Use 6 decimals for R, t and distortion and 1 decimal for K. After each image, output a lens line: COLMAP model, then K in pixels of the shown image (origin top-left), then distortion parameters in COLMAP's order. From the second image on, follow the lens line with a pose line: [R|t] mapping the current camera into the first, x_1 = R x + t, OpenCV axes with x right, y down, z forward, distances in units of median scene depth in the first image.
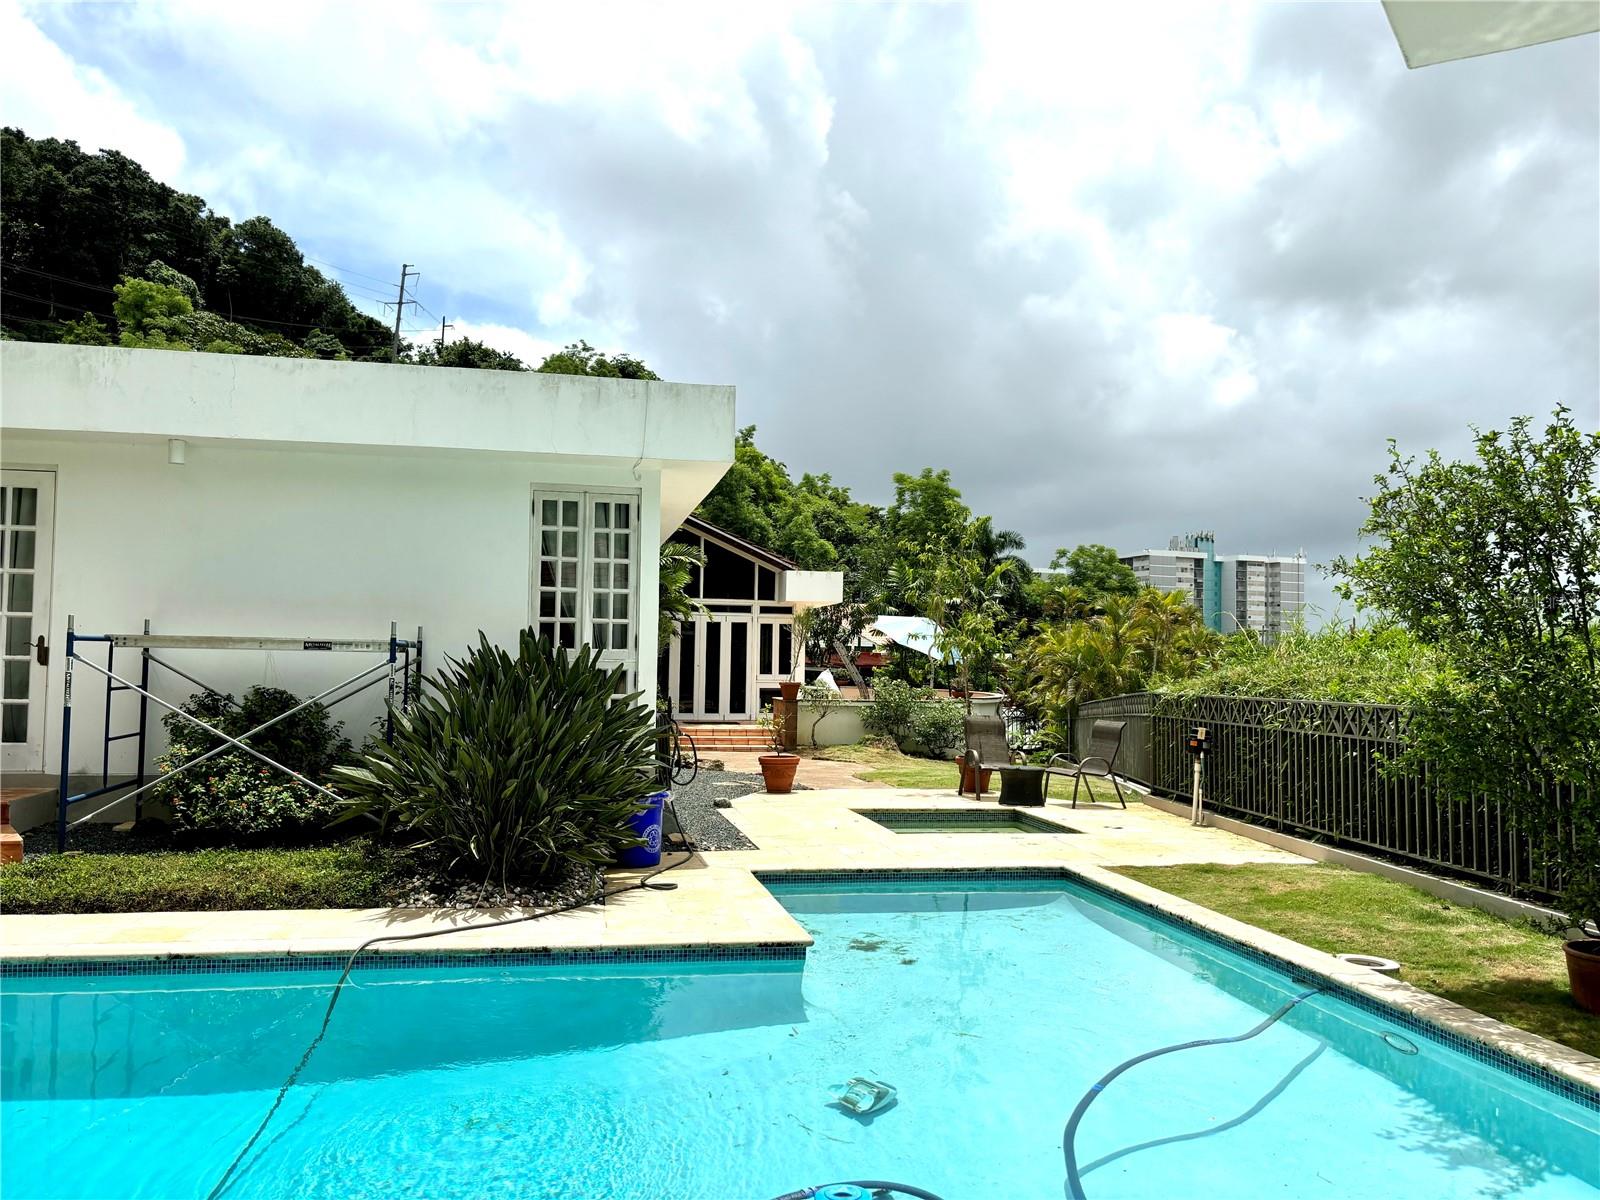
lens RADIAL K [[1218.1, 0, 800.4], [0, 1218.1, 596.0], [0, 0, 1]] dist [0.056215, -0.053766]
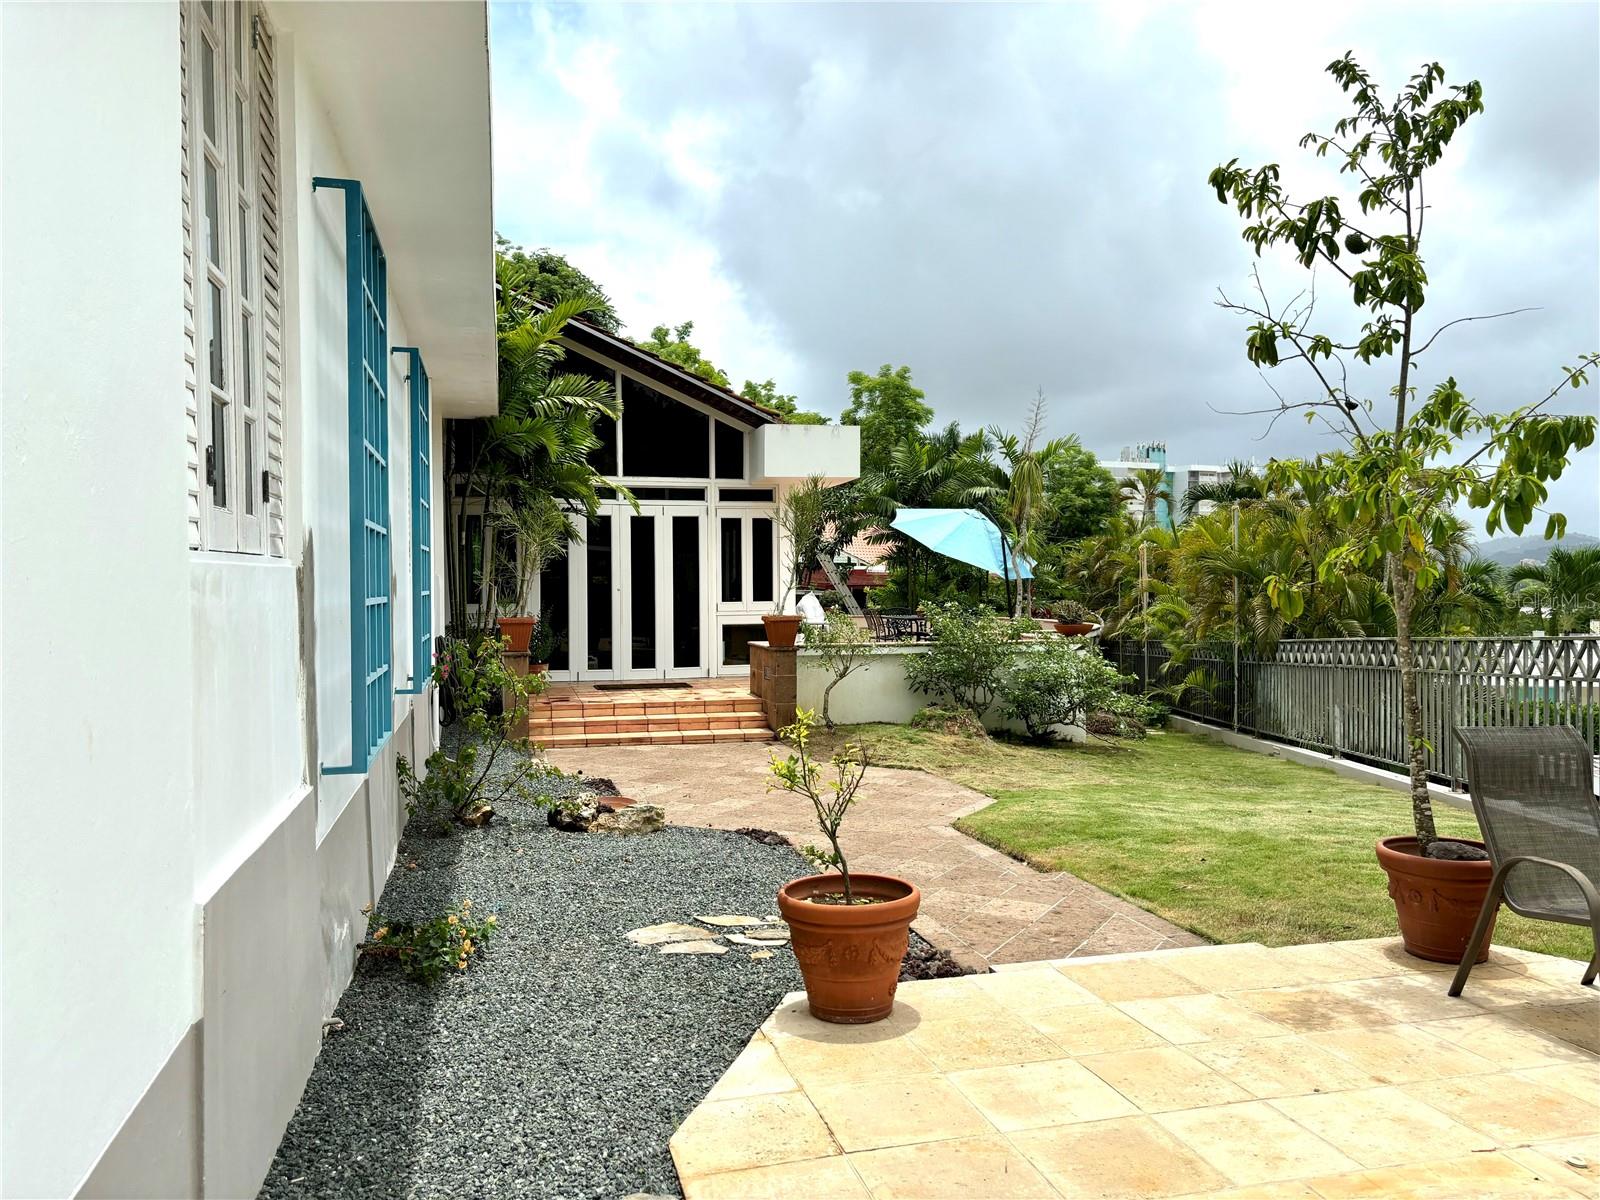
lens RADIAL K [[1218.1, 0, 803.3], [0, 1218.1, 602.9], [0, 0, 1]] dist [0.056215, -0.053766]
pose [[0.998503, -0.024123, 0.049085, -0.022746], [0.020670, 0.997355, 0.069680, 0.023433], [-0.050636, -0.068562, 0.996361, 0.396235]]
